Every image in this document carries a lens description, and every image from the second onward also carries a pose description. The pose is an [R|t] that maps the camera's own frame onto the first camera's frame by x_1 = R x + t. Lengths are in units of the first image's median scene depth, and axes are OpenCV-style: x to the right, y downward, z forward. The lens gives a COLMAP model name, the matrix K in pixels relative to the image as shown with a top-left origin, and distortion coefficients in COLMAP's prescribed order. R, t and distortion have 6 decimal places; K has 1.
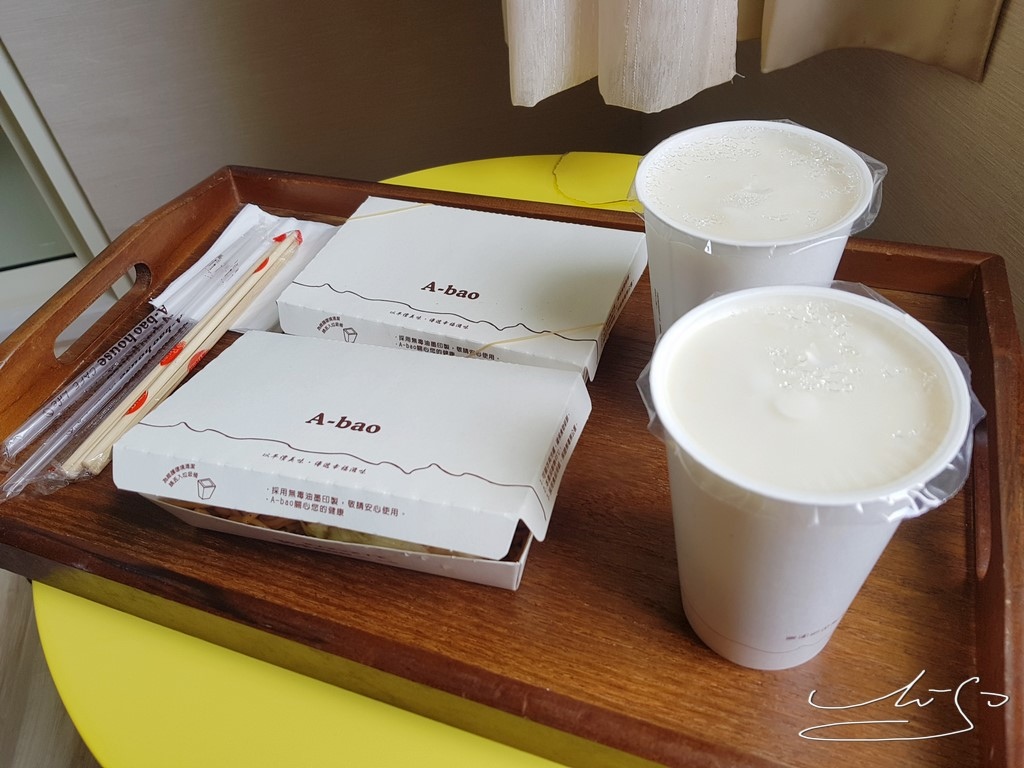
lens RADIAL K [[842.2, 0, 512.0], [0, 842.2, 384.0], [0, 0, 1]] dist [0.089203, -0.187263]
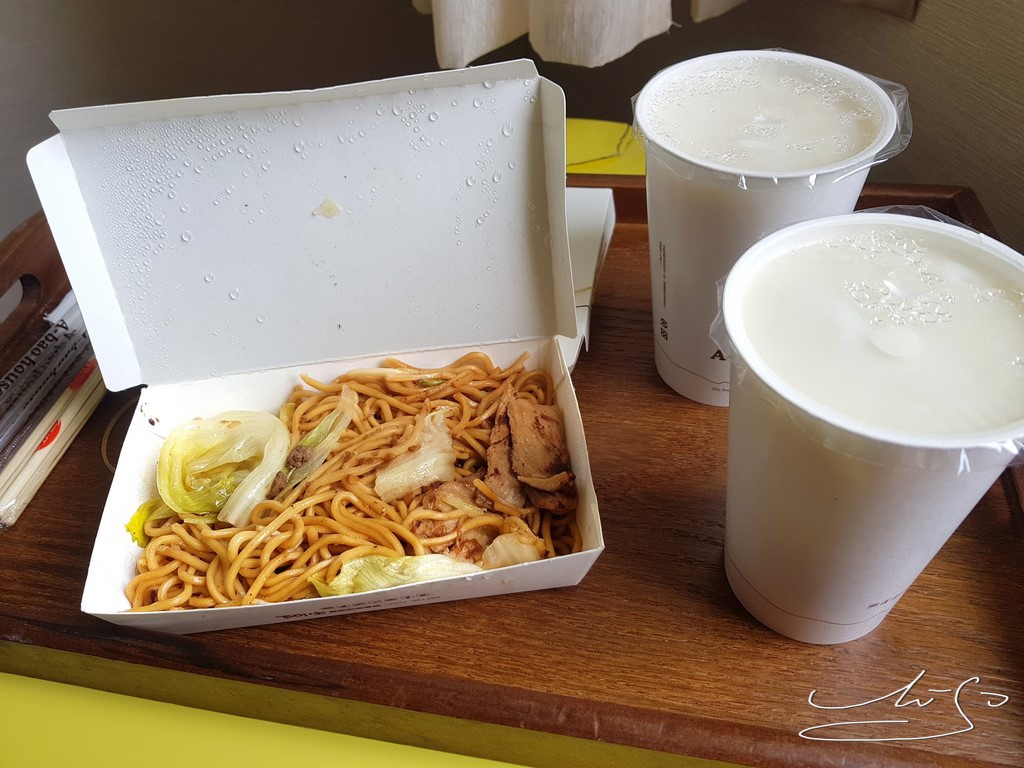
lens RADIAL K [[842.2, 0, 512.0], [0, 842.2, 384.0], [0, 0, 1]] dist [0.089203, -0.187263]
pose [[0.984808, -0.102060, 0.140488, -0.134952], [0.102016, 0.994754, 0.007535, 0.015762], [-0.140520, 0.006912, 0.990054, 0.136056]]
